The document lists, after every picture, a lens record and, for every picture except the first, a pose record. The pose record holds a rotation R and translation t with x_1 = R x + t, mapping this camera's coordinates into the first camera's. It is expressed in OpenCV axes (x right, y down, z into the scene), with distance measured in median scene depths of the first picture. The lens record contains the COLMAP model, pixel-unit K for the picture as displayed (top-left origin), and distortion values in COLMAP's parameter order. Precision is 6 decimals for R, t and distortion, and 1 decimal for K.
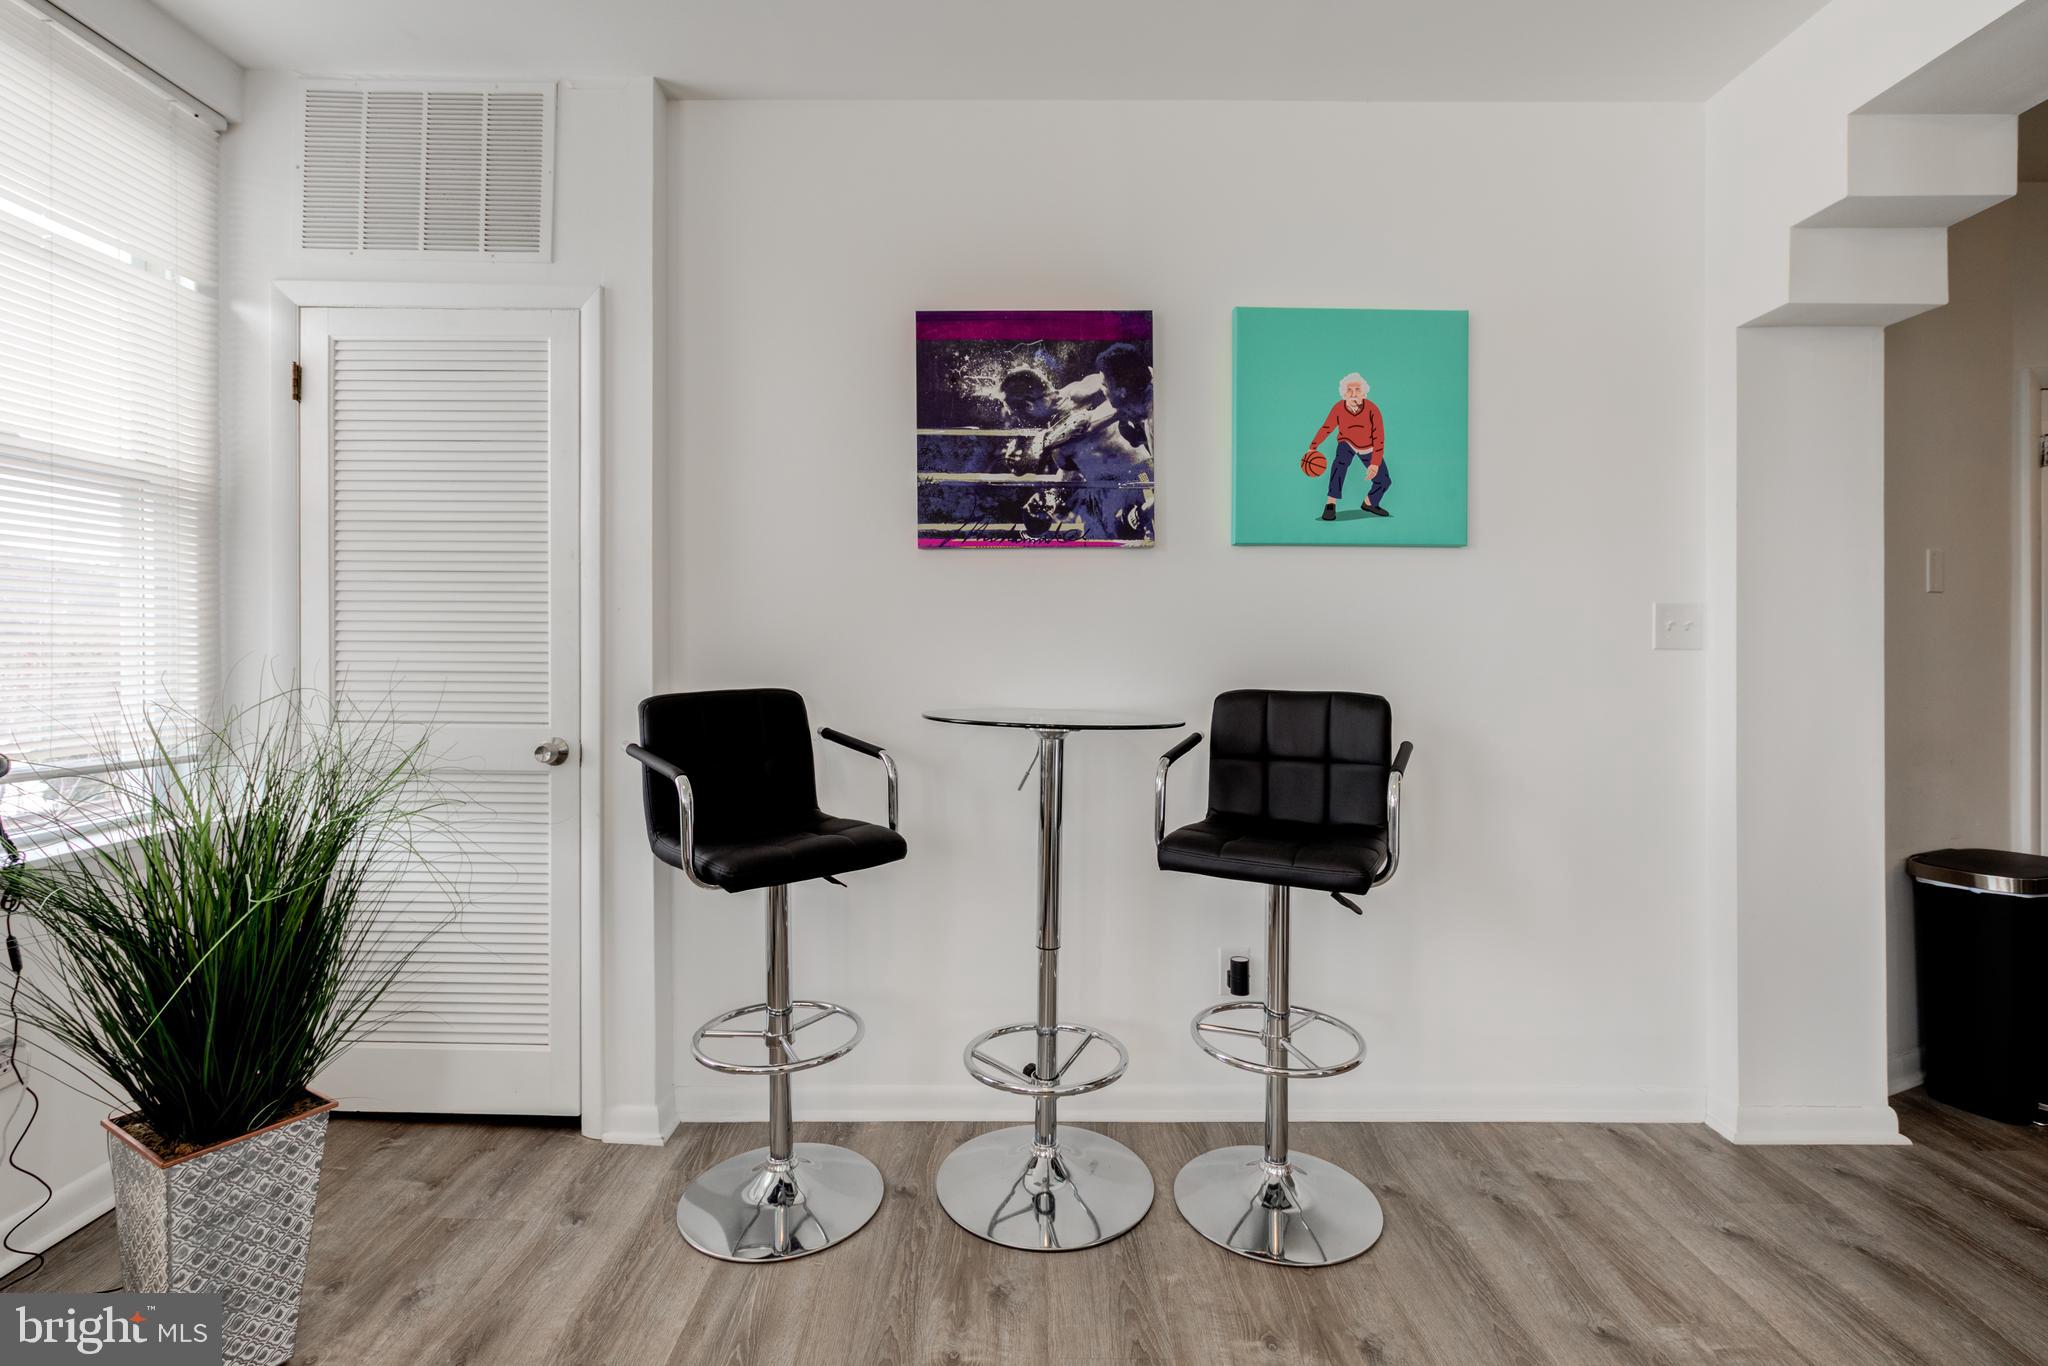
lens RADIAL K [[929.4, 0, 1019.8], [0, 929.4, 647.5], [0, 0, 1]] dist [-0.016118, 0.000328]
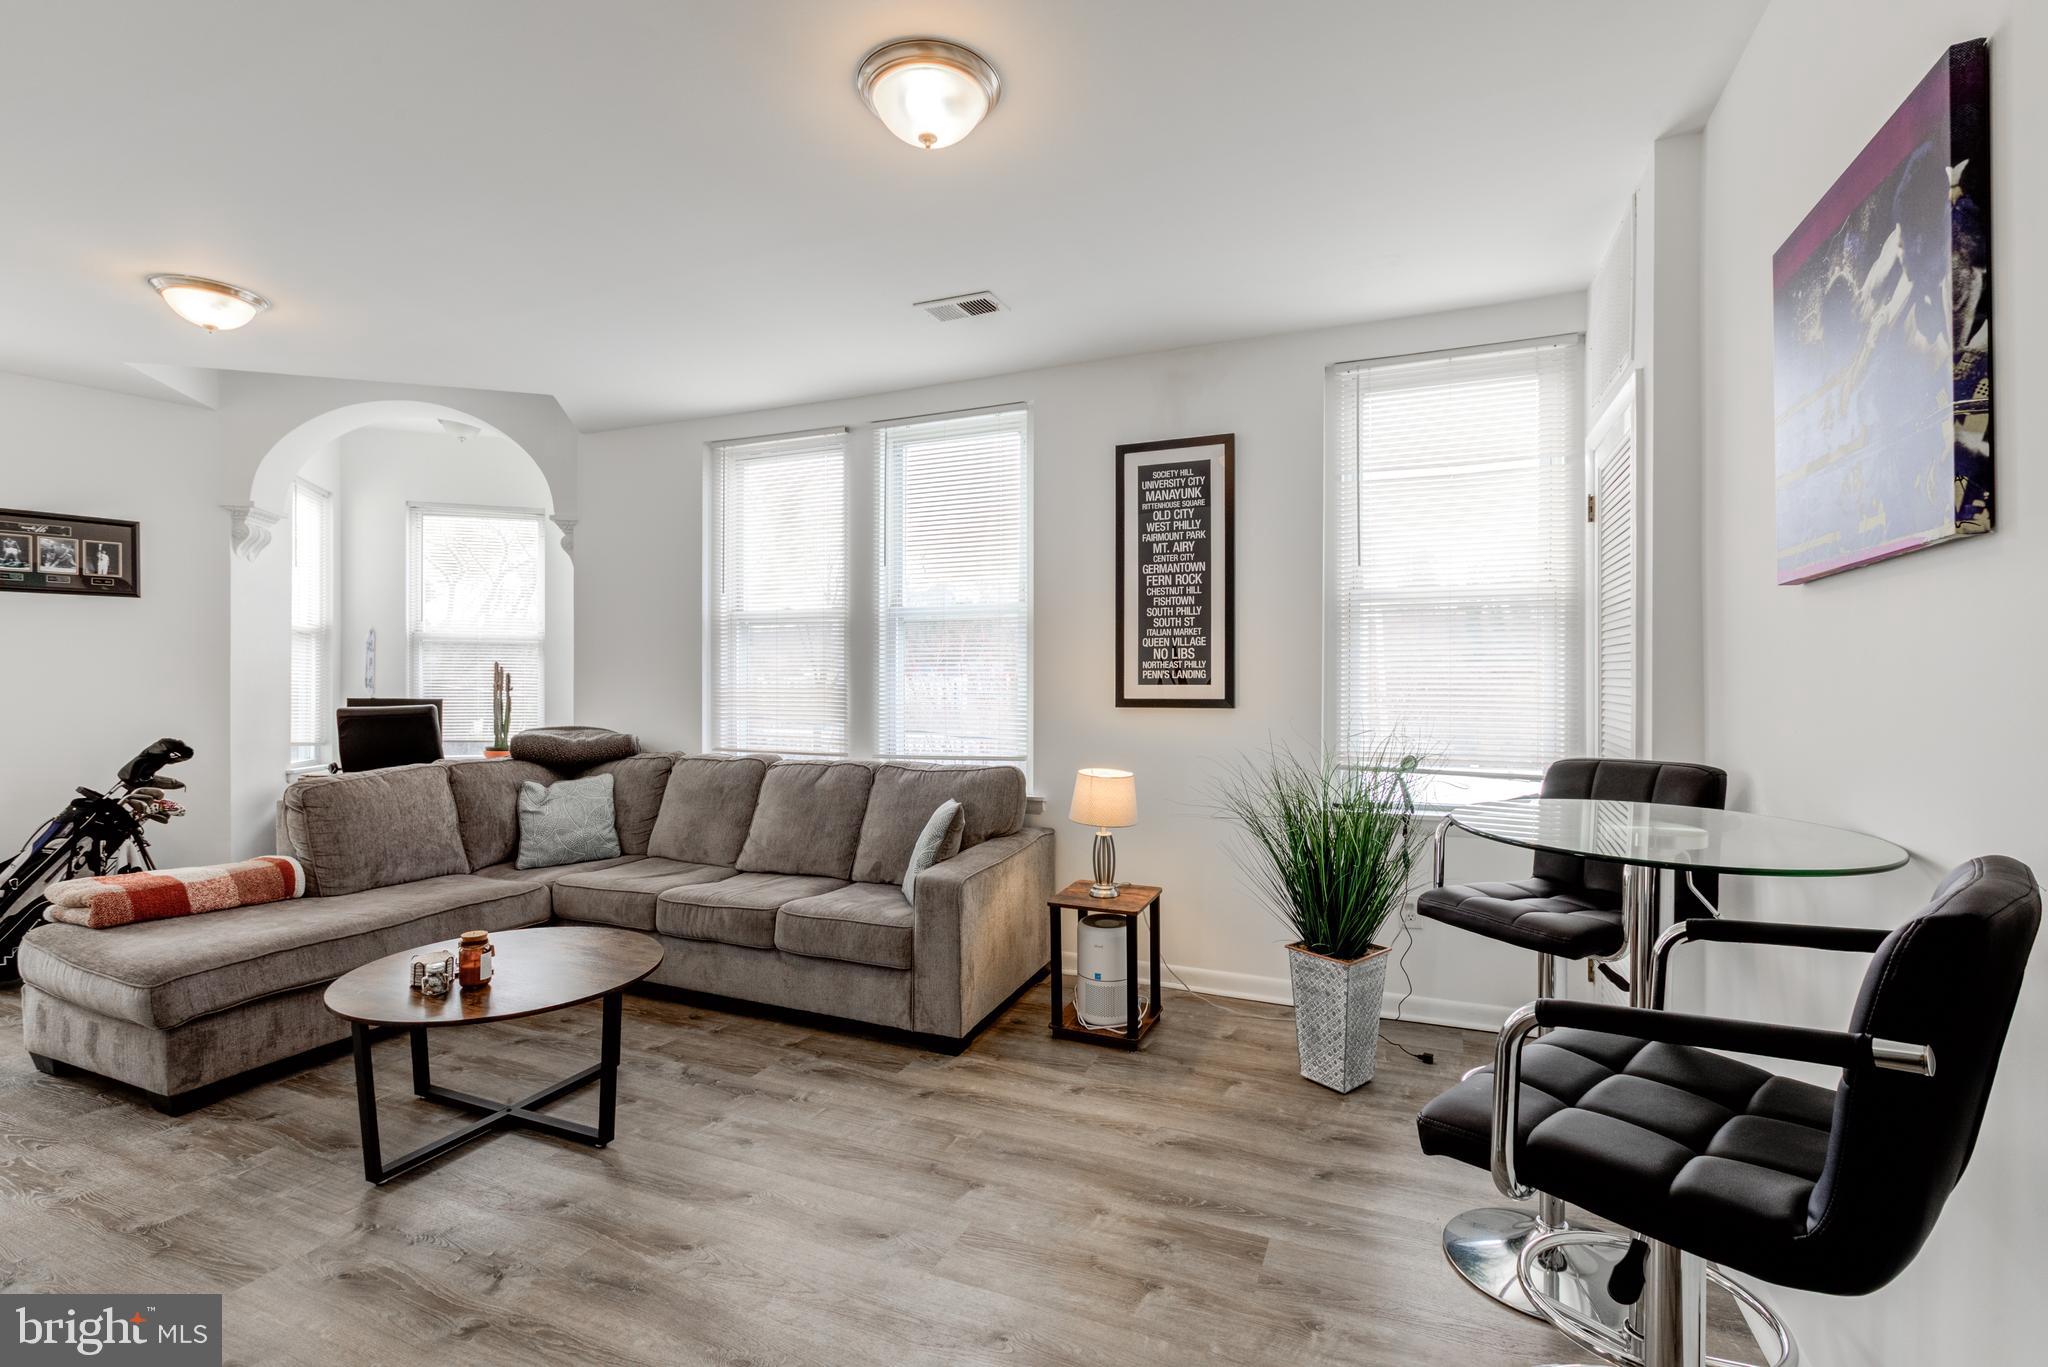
lens RADIAL K [[930.9, 0, 1021.5], [0, 930.9, 709.8], [0, 0, 1]] dist [-0.017692, 0.010723]
pose [[-0.376935, 0.023580, -0.925939, 0.765958], [-0.001340, 0.999661, 0.026003, -0.026543], [0.926239, 0.011042, -0.376776, 0.702761]]
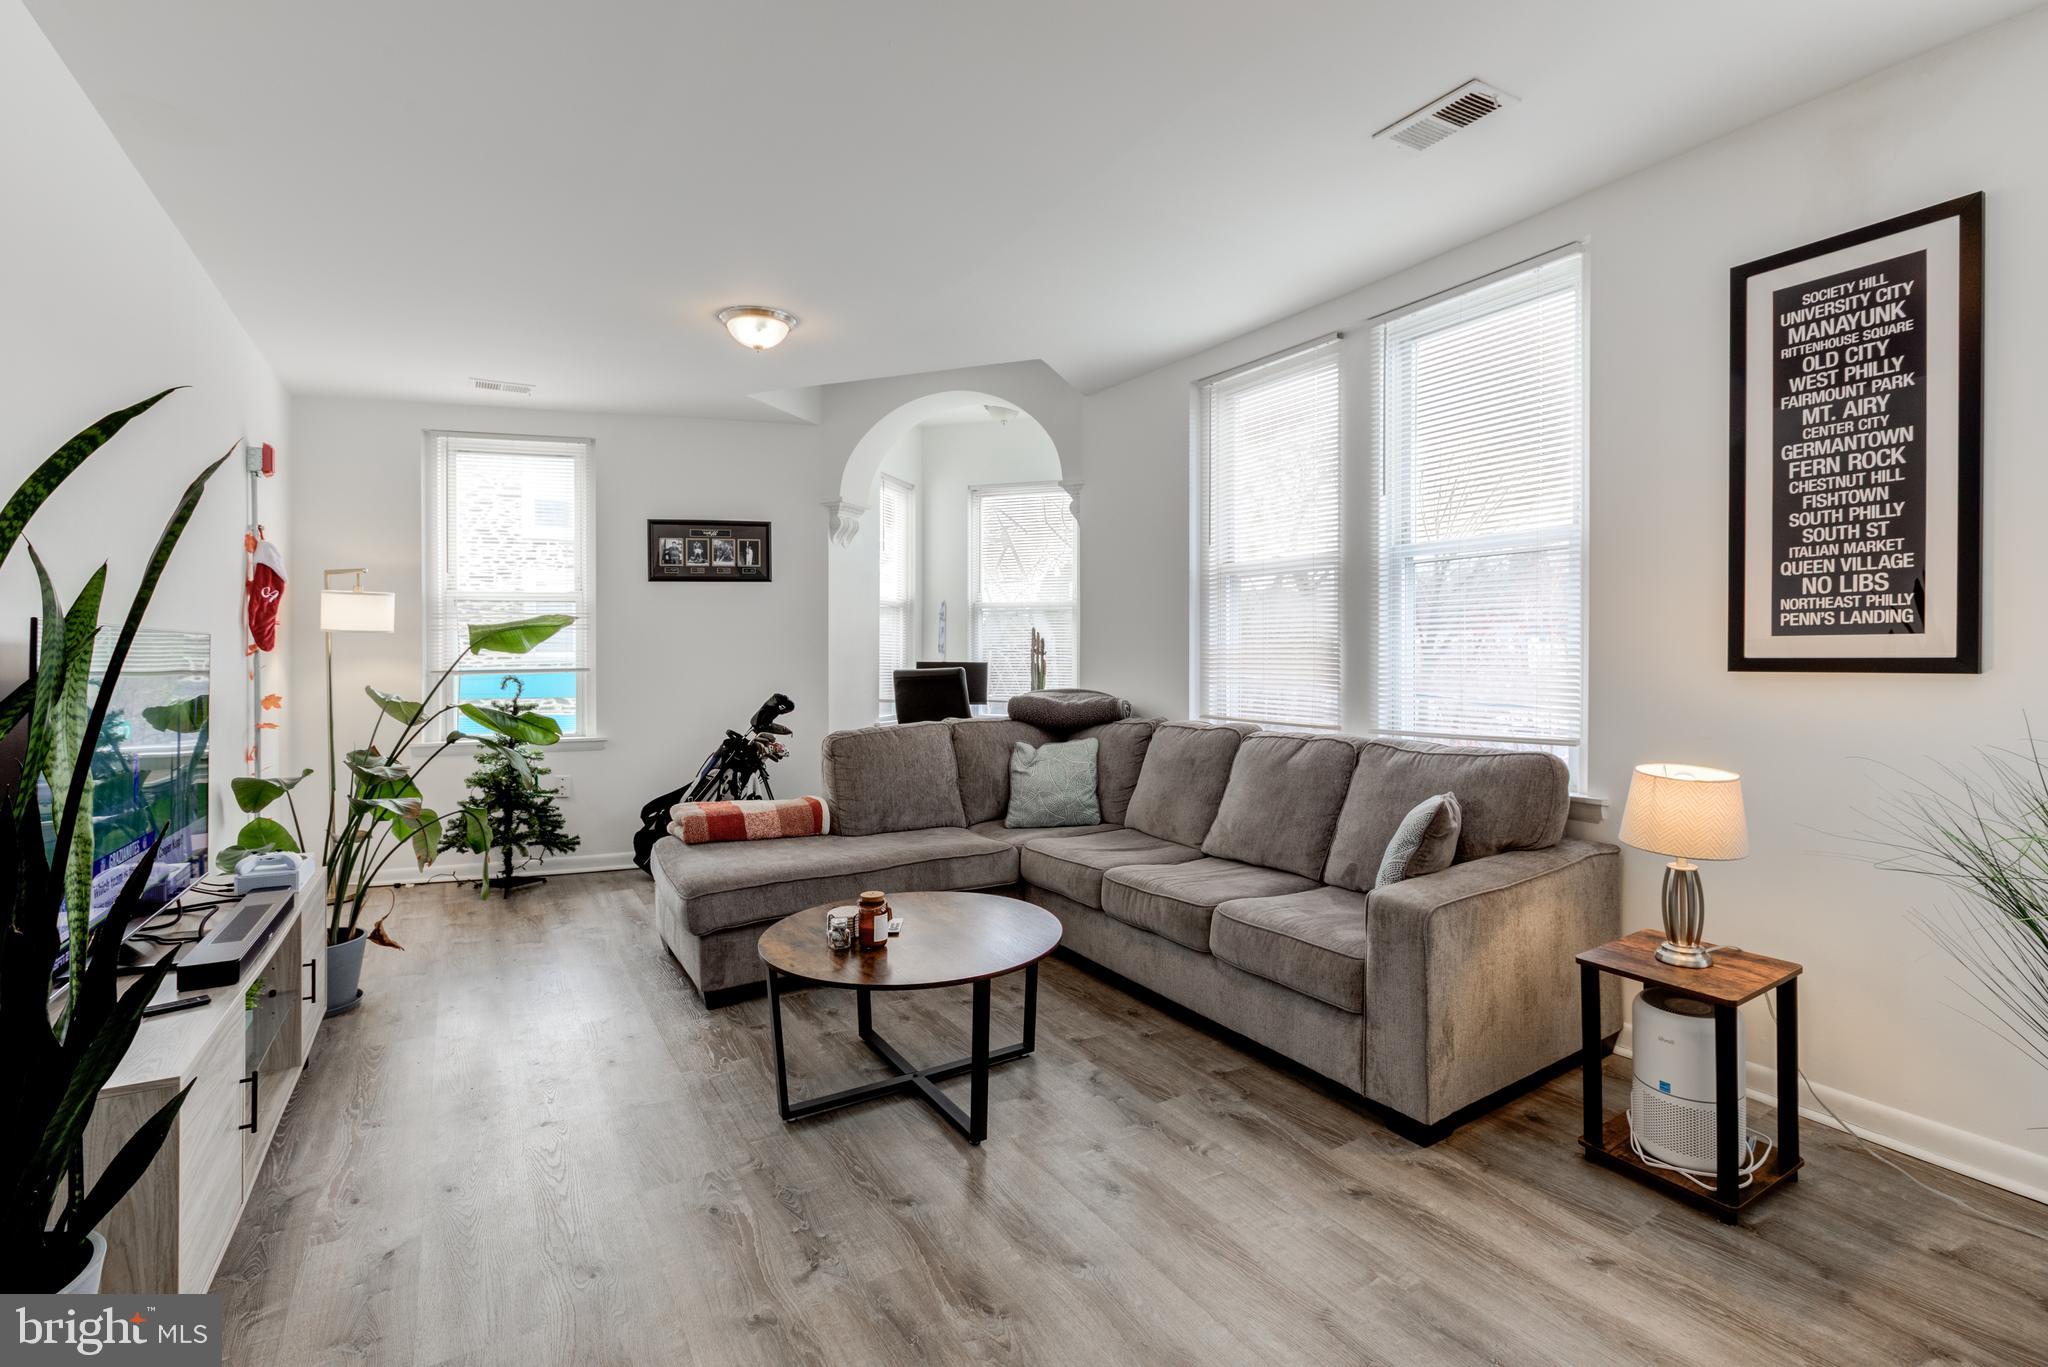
lens RADIAL K [[938.0, 0, 1023.5], [0, 938.0, 676.2], [0, 0, 1]] dist [-0.015939, 0.007388]
pose [[-0.849348, 0.018618, -0.527505, 0.439853], [0.007206, 0.999694, 0.023681, -0.014188], [0.527784, 0.016312, -0.849222, 0.719535]]
